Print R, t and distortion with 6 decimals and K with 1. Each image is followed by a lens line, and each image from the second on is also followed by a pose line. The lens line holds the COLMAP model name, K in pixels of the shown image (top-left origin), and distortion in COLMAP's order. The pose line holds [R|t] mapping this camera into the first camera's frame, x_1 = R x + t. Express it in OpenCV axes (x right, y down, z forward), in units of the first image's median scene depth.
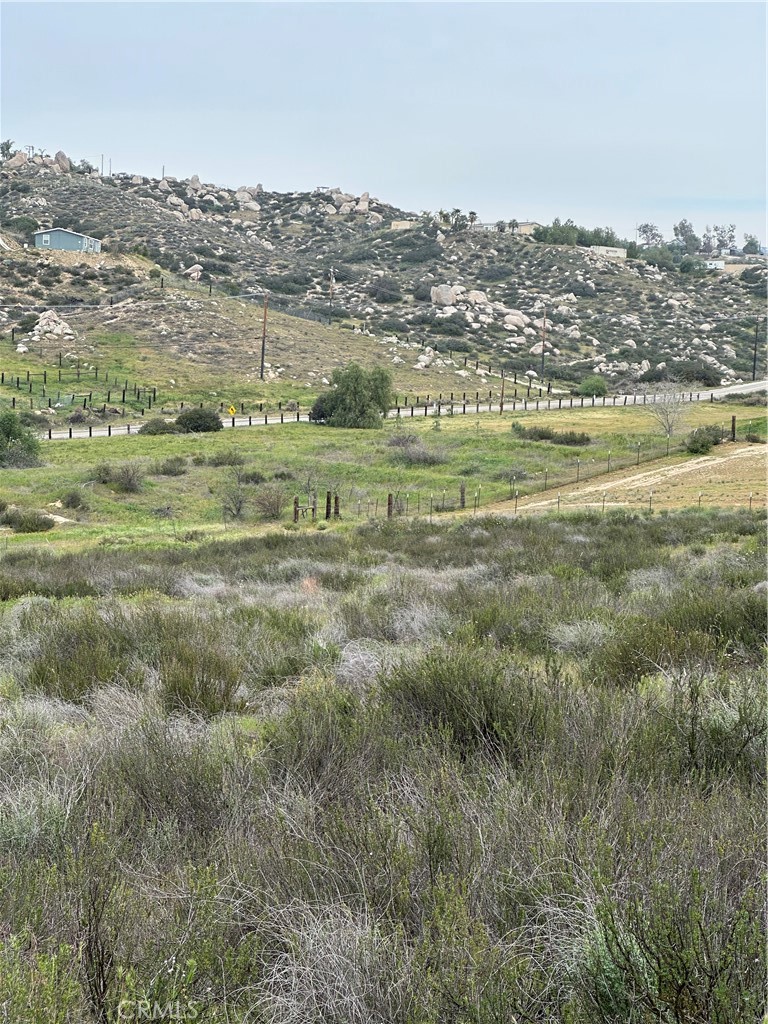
lens RADIAL K [[2271.0, 0, 423.4], [0, 2271.0, 542.8], [0, 0, 1]] dist [0.145544, 0.000000]
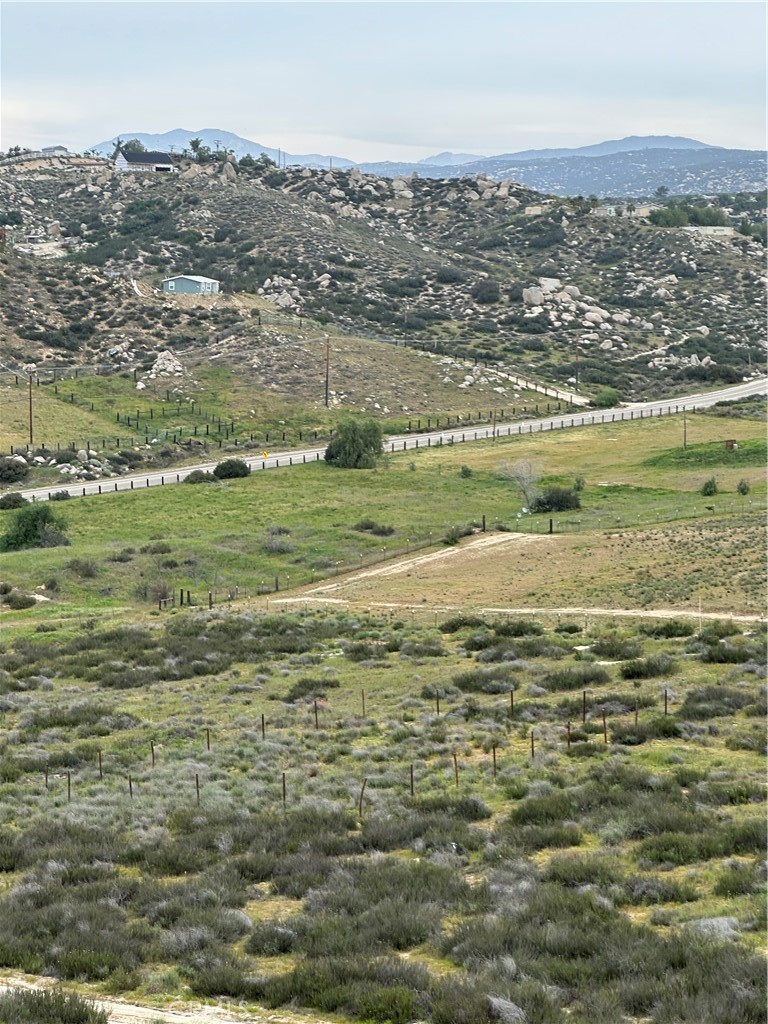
lens RADIAL K [[2272.5, 0, 402.6], [0, 2272.5, 501.3], [0, 0, 1]] dist [0.242424, 0.000000]
pose [[0.992059, -0.017181, -0.124592, 0.083864], [0.020179, 0.999535, 0.022845, -0.031223], [0.124142, -0.025178, 0.991945, -0.161455]]
